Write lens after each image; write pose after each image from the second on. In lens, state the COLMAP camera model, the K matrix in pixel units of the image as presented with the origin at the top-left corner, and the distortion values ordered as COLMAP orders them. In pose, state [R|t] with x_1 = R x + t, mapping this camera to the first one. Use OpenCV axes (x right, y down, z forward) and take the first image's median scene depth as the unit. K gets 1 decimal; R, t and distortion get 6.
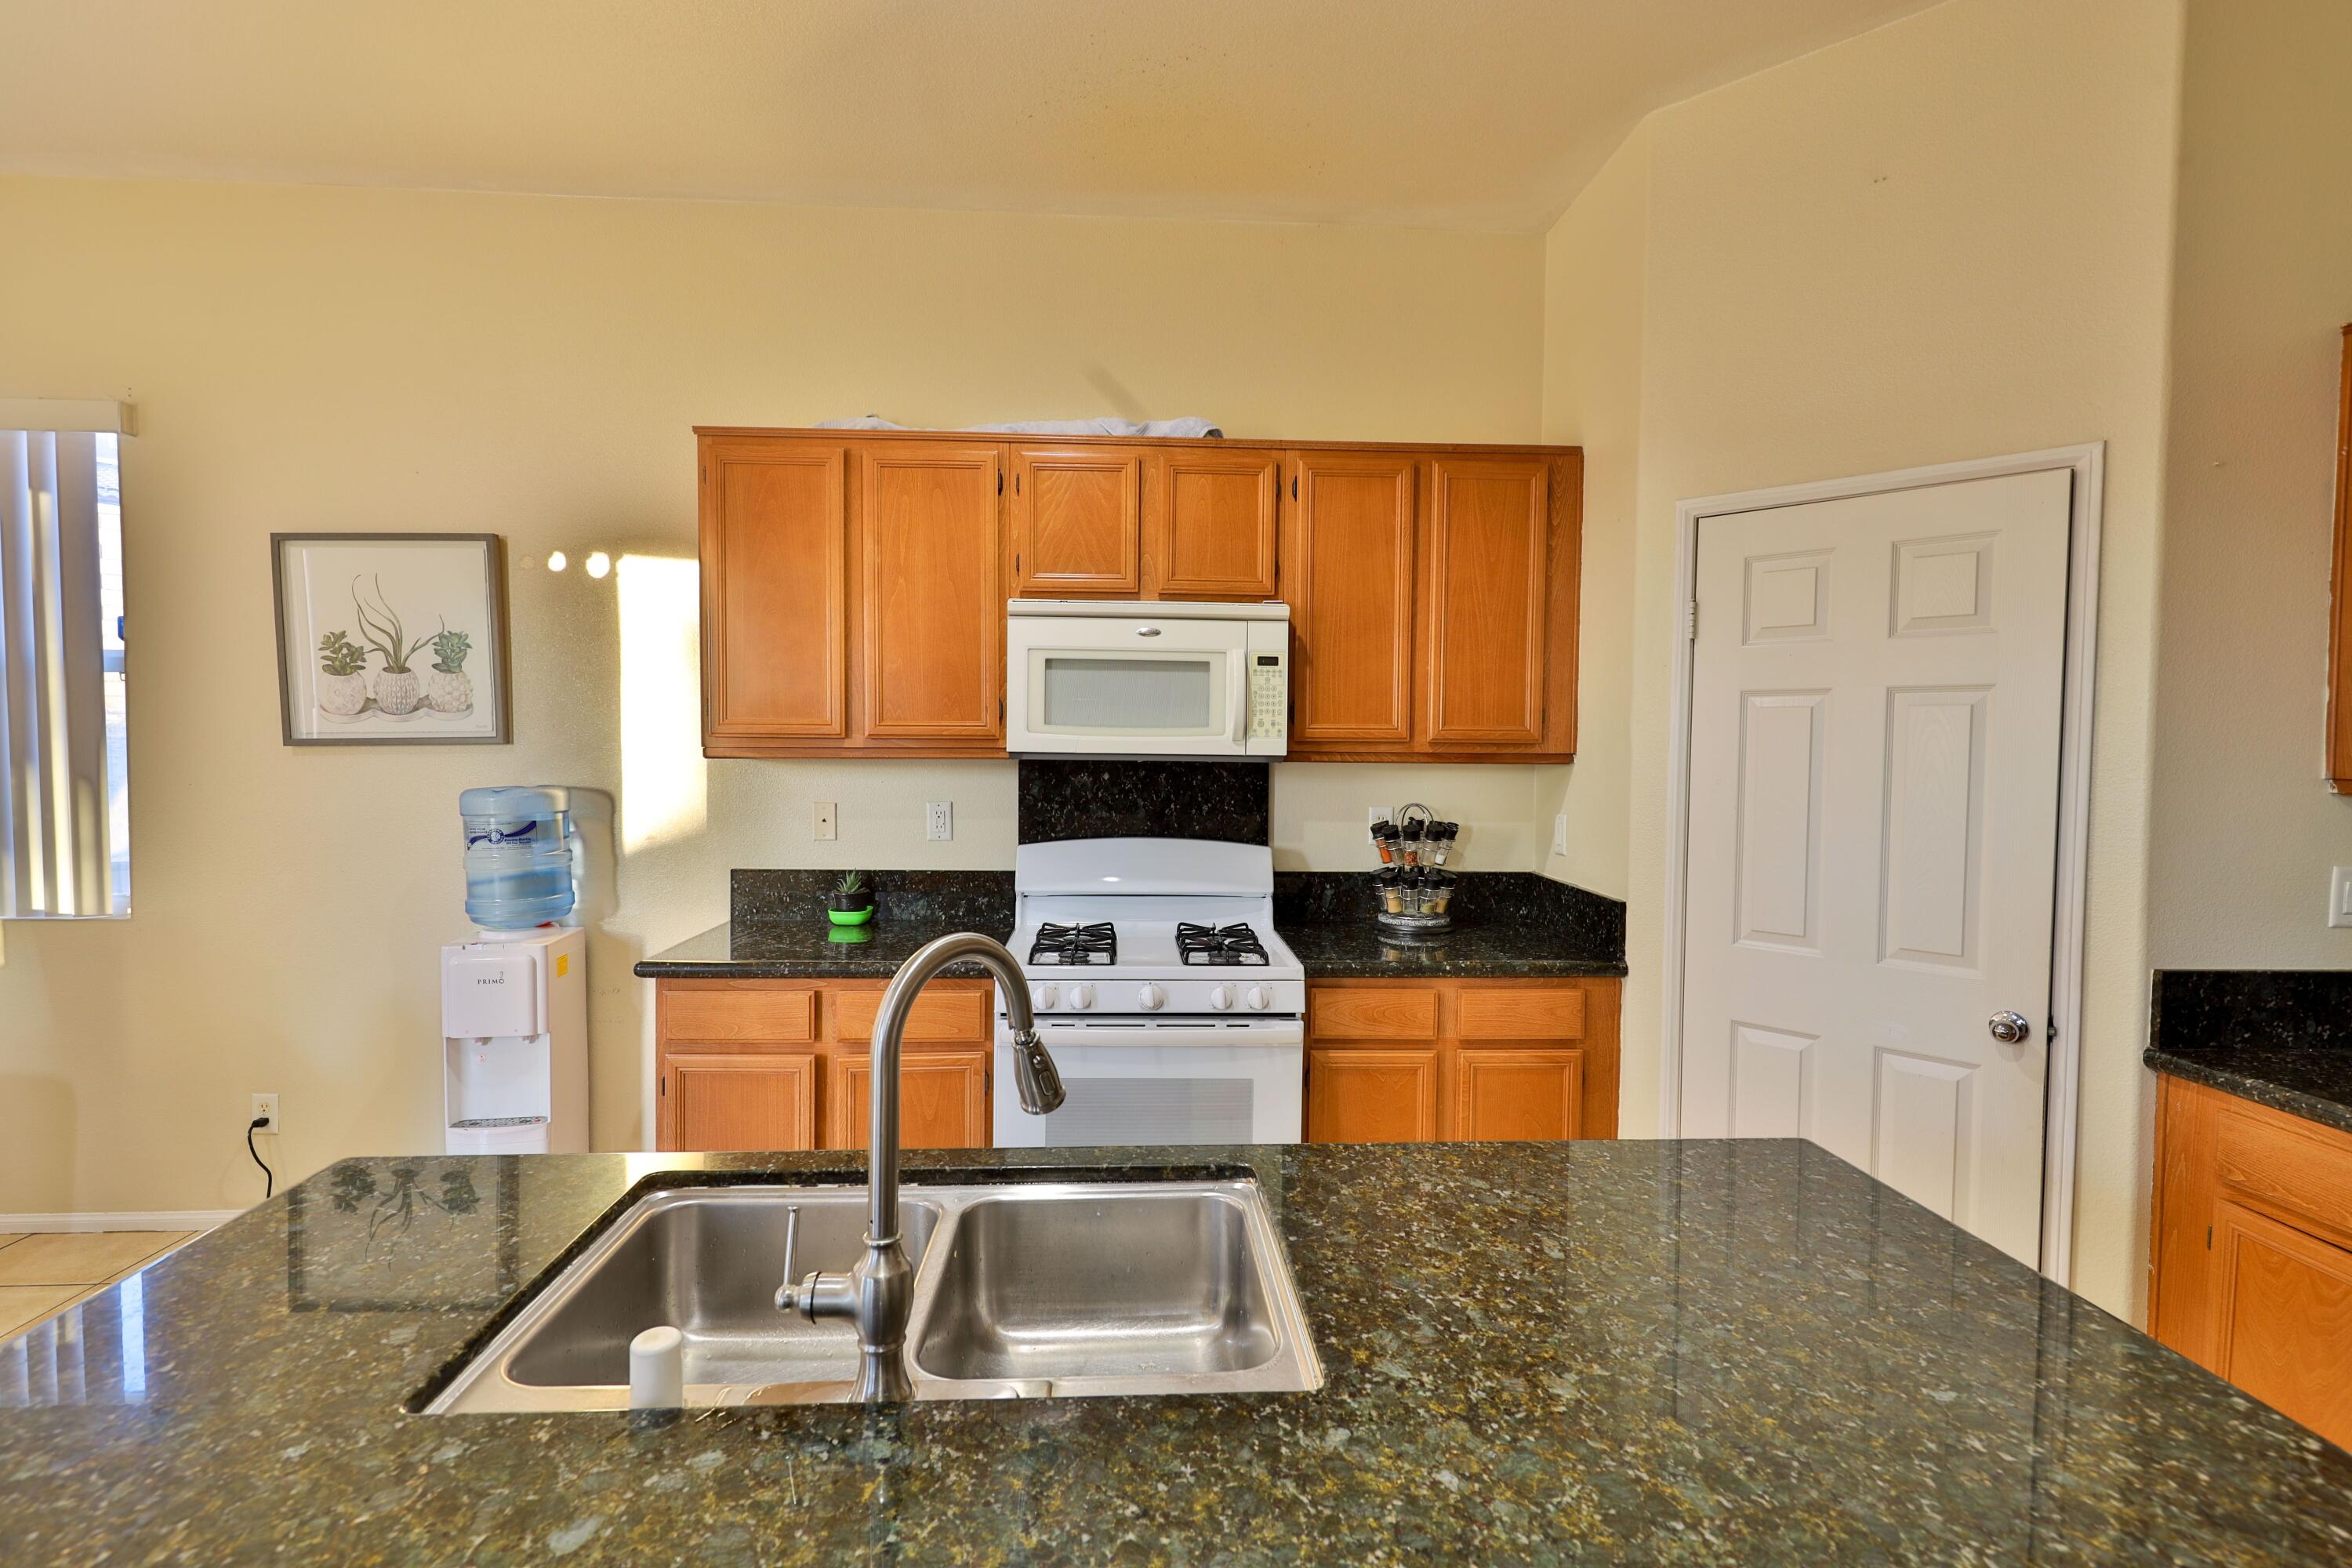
lens RADIAL K [[1107.3, 0, 1176.0], [0, 1107.3, 784.0], [0, 0, 1]] dist [0.014597, -0.007047]
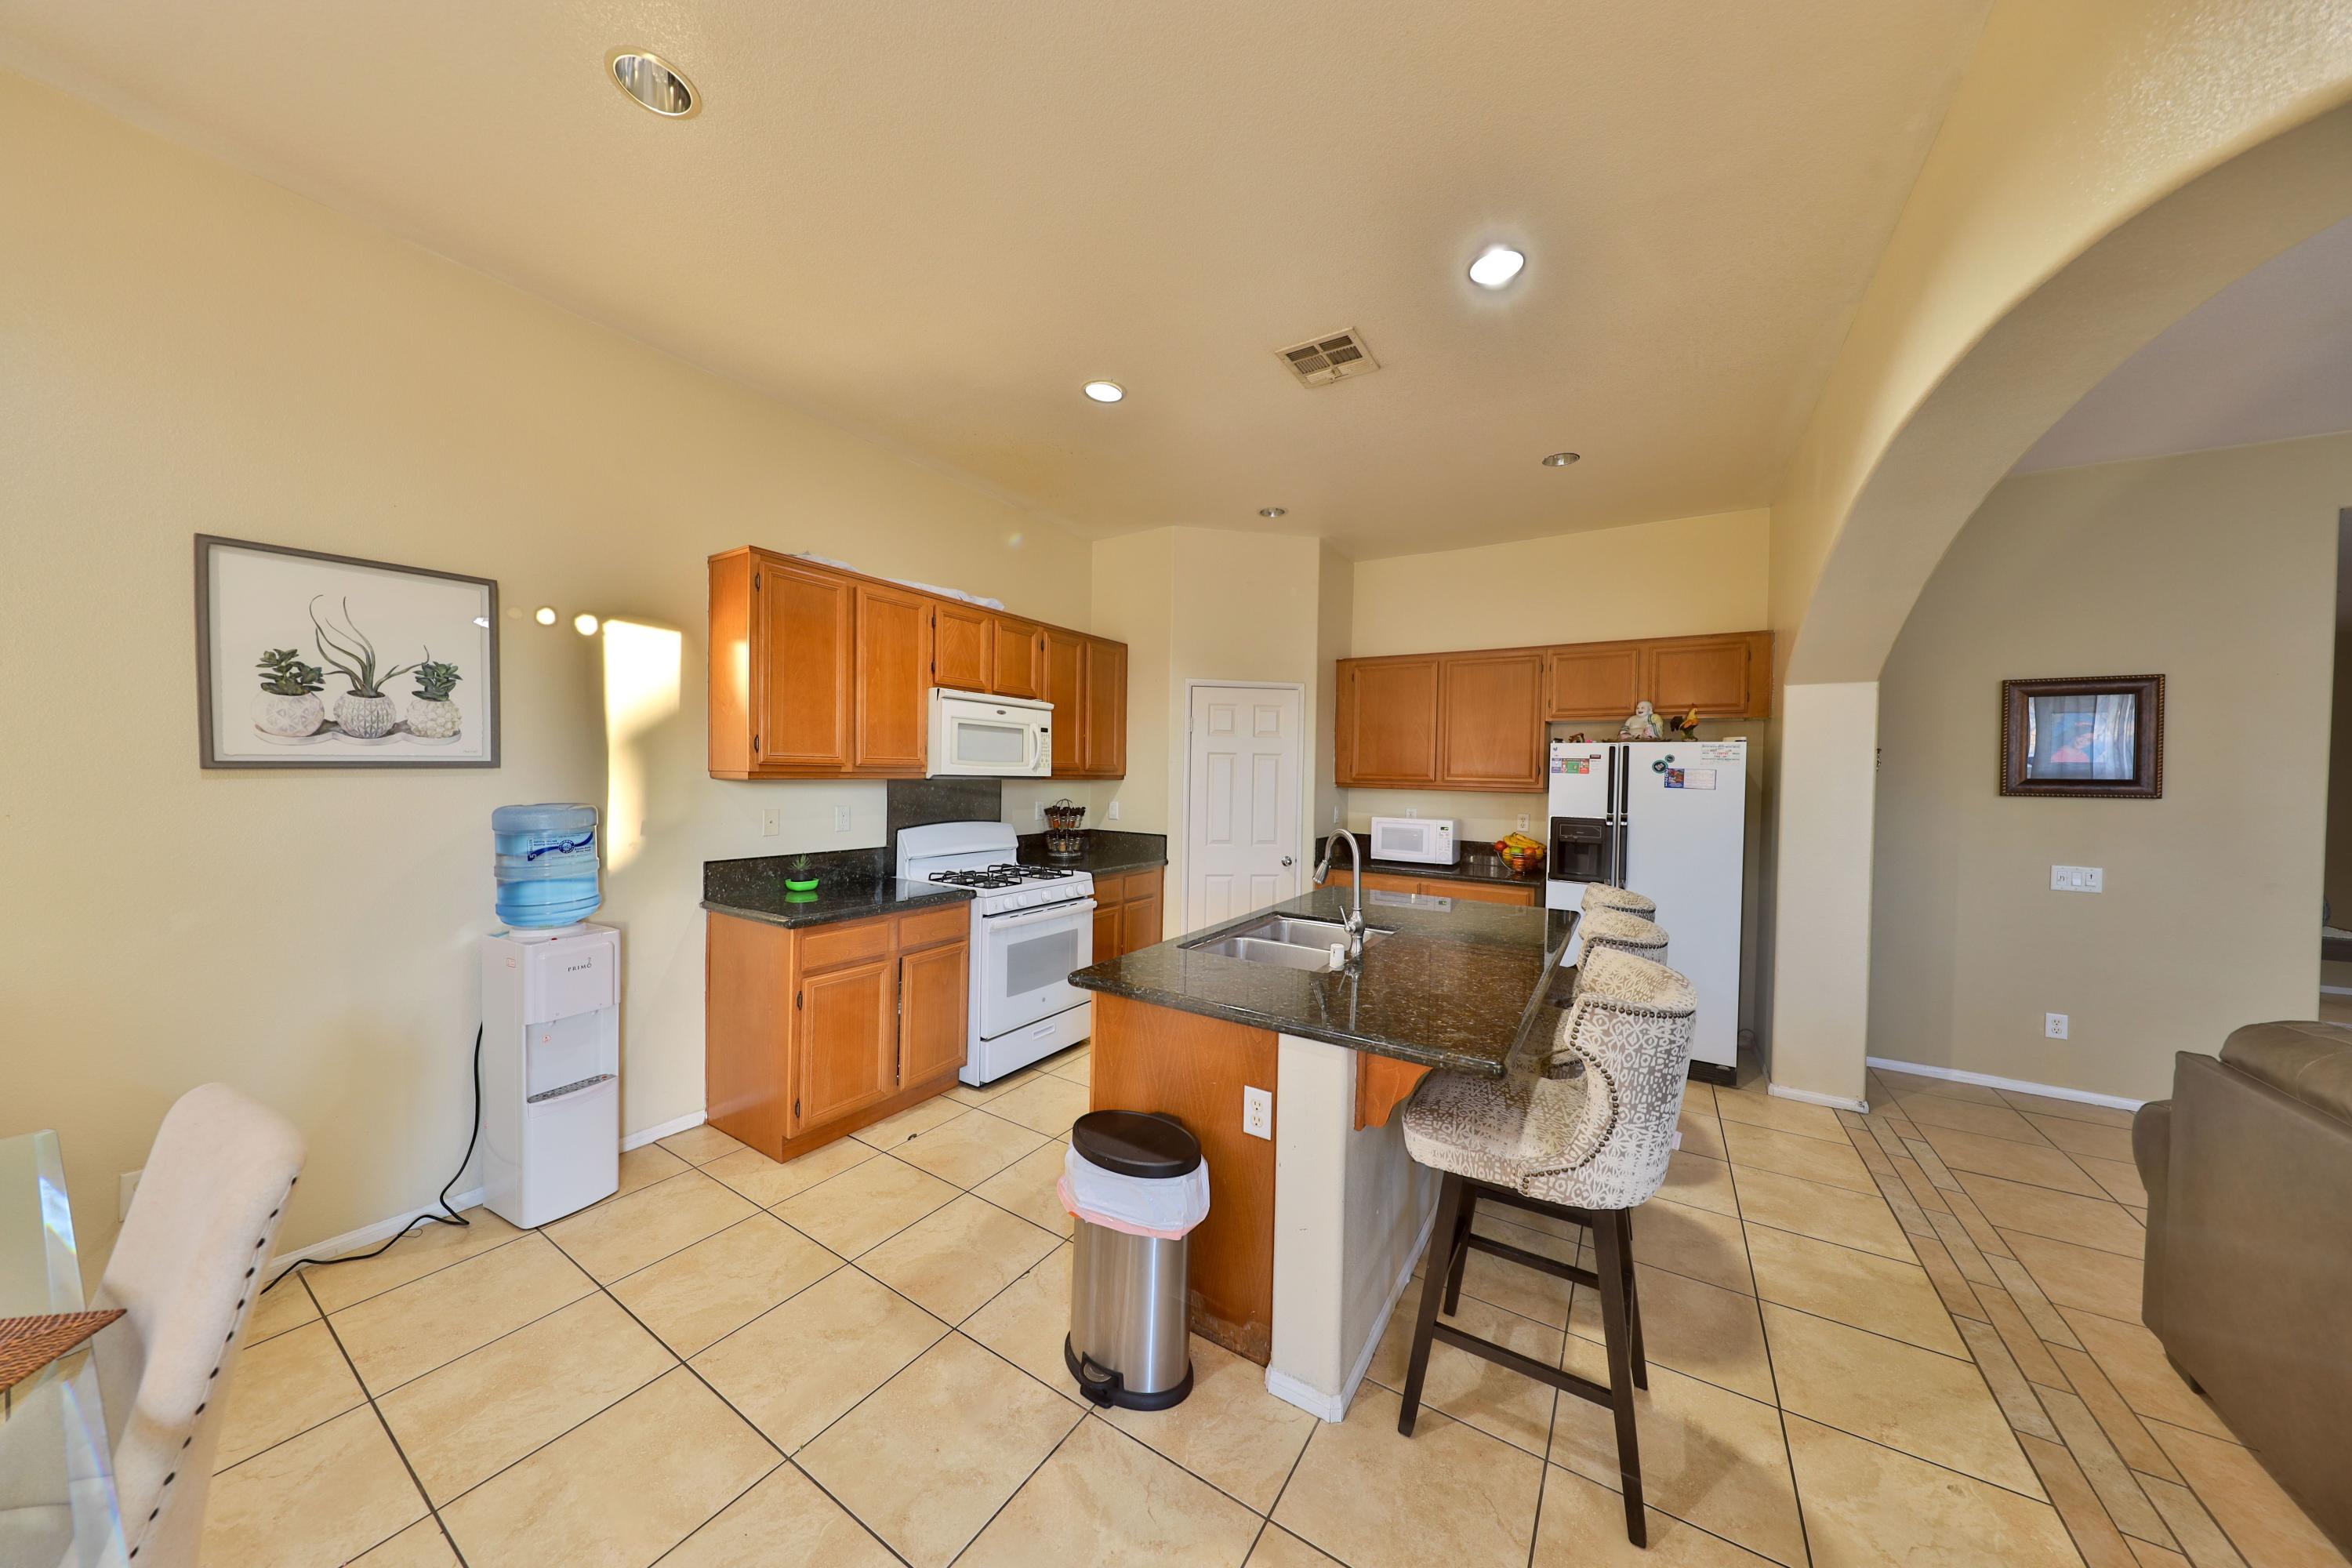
lens RADIAL K [[741.1, 0, 1176.0], [0, 741.1, 784.0], [0, 0, 1]] dist [0.000350, -0.003895]
pose [[0.582058, -0.010701, 0.813077, -0.937010], [0.018558, 0.999828, -0.000126, -0.007723], [-0.812936, 0.015163, 0.582156, 0.012398]]
